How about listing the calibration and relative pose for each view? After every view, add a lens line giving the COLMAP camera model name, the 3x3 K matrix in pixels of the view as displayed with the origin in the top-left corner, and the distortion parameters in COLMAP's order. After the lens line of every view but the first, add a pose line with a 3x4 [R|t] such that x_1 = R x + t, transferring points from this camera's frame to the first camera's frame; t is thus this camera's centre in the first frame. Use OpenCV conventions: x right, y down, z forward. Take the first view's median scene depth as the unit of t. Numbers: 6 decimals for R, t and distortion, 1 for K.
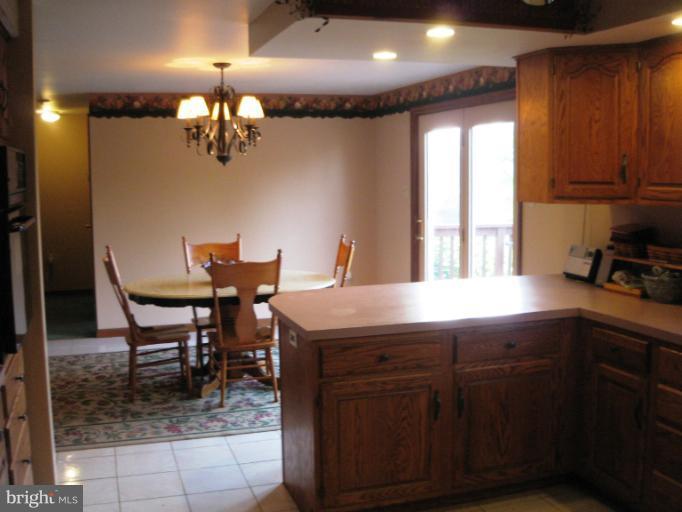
lens RADIAL K [[776.2, 0, 341.0], [0, 776.2, 256.0], [0, 0, 1]] dist [-0.174486, -0.024887]
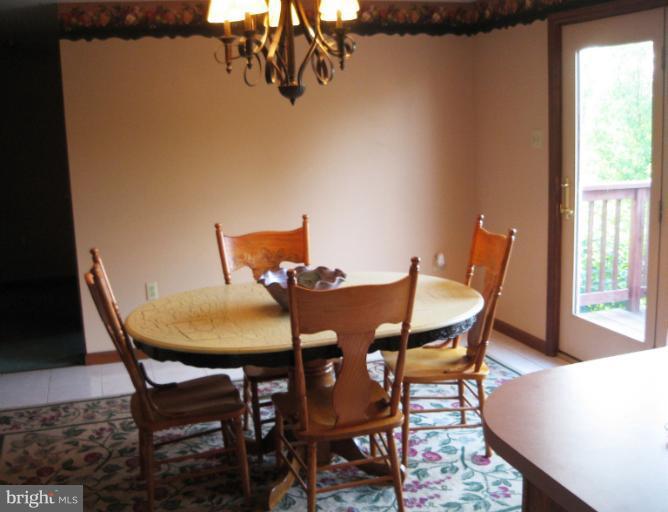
lens RADIAL K [[809.6, 0, 333.8], [0, 809.6, 274.7], [0, 0, 1]] dist [-0.168266, -0.006892]
pose [[0.999616, -0.023829, -0.014132, -0.109040], [0.024952, 0.996023, 0.085530, -0.039190], [0.012037, -0.085850, 0.996235, 0.377273]]
